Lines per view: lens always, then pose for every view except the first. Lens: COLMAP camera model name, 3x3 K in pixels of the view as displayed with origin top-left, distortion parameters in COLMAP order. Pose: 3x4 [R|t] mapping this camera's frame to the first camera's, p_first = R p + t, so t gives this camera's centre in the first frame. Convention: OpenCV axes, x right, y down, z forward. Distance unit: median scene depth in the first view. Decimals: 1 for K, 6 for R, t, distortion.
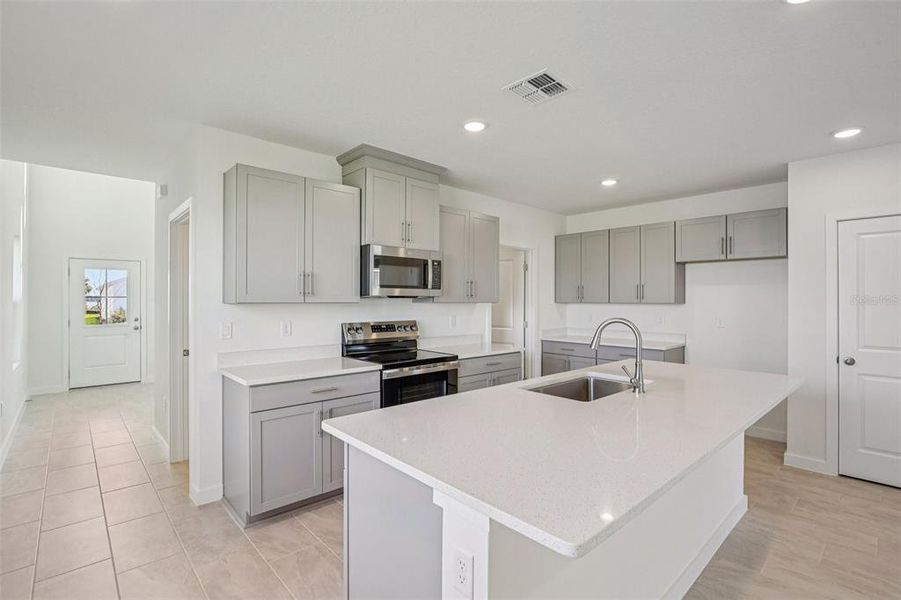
lens RADIAL K [[429.4, 0, 453.0], [0, 429.4, 300.7], [0, 0, 1]] dist [-0.004199, 0.001105]
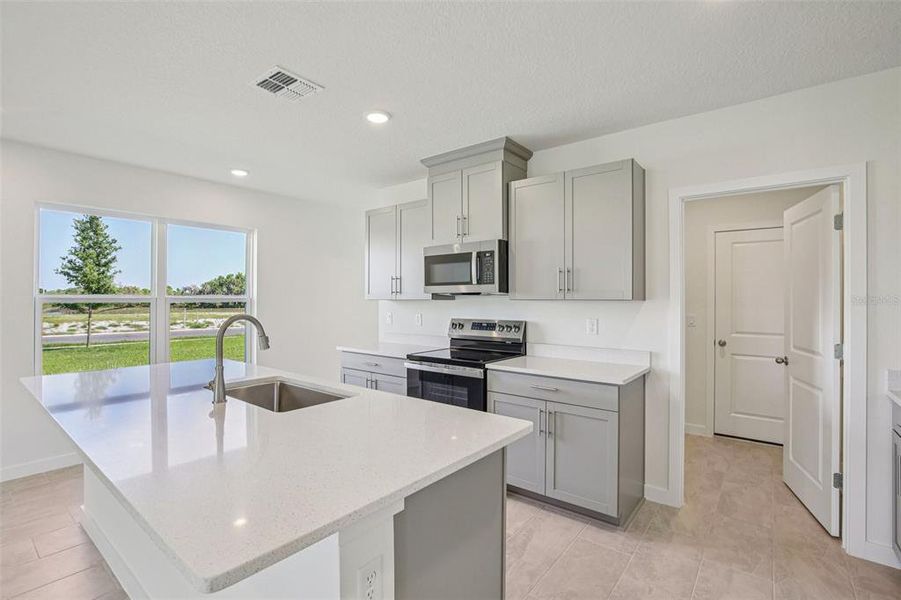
lens RADIAL K [[429.4, 0, 452.4], [0, 429.4, 295.0], [0, 0, 1]] dist [-0.004199, 0.001105]
pose [[0.124928, -0.015216, -0.992049, 0.804766], [-0.003215, 0.999871, -0.015741, 0.009115], [0.992161, 0.005156, 0.124863, 0.817020]]
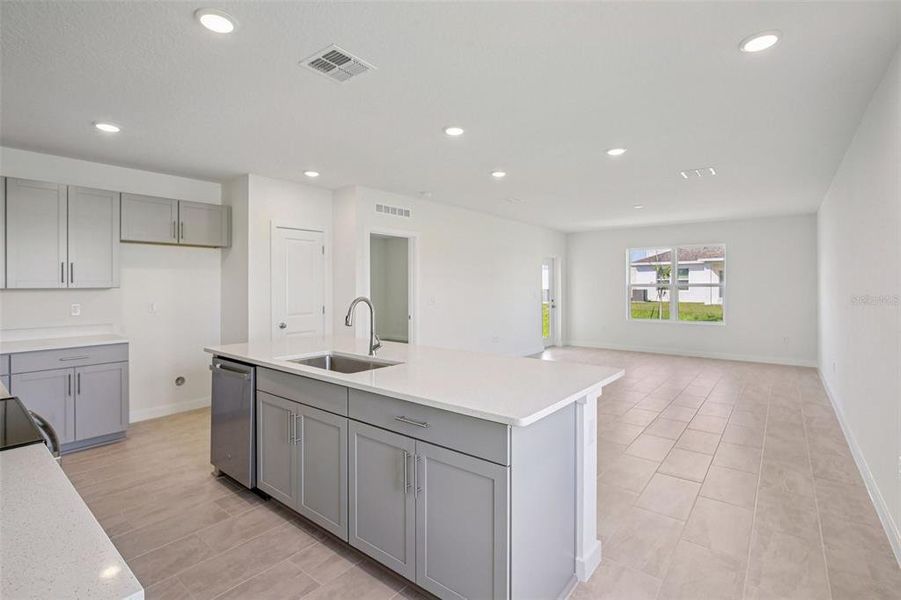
lens RADIAL K [[429.4, 0, 447.9], [0, 429.4, 279.2], [0, 0, 1]] dist [-0.004199, 0.001105]
pose [[-0.137744, 0.006470, 0.990447, -0.513119], [0.011586, 0.999921, -0.004920, 0.000778], [-0.990400, 0.010797, -0.137808, 0.564478]]
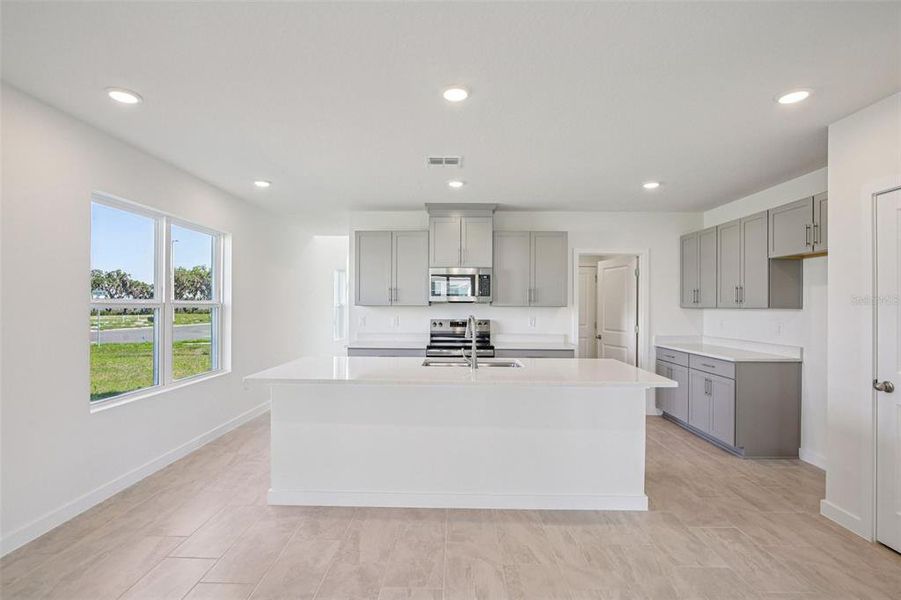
lens RADIAL K [[429.4, 0, 446.0], [0, 429.4, 306.0], [0, 0, 1]] dist [-0.004199, 0.001105]
pose [[0.709882, 0.001461, -0.704319, 0.814655], [-0.004269, 0.999988, -0.002228, 0.007970], [0.704307, 0.004588, 0.709880, -0.039215]]
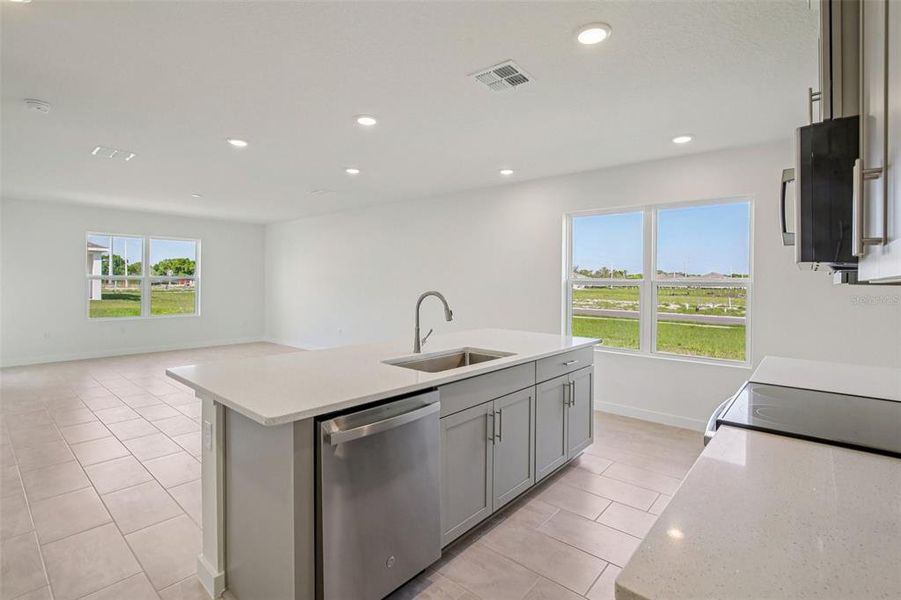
lens RADIAL K [[429.4, 0, 458.1], [0, 429.4, 282.0], [0, 0, 1]] dist [-0.004199, 0.001105]
pose [[-0.989920, -0.022567, -0.139822, 0.286395], [-0.023555, 0.999708, 0.005410, 0.008538], [0.139659, 0.008649, -0.990162, 1.292665]]
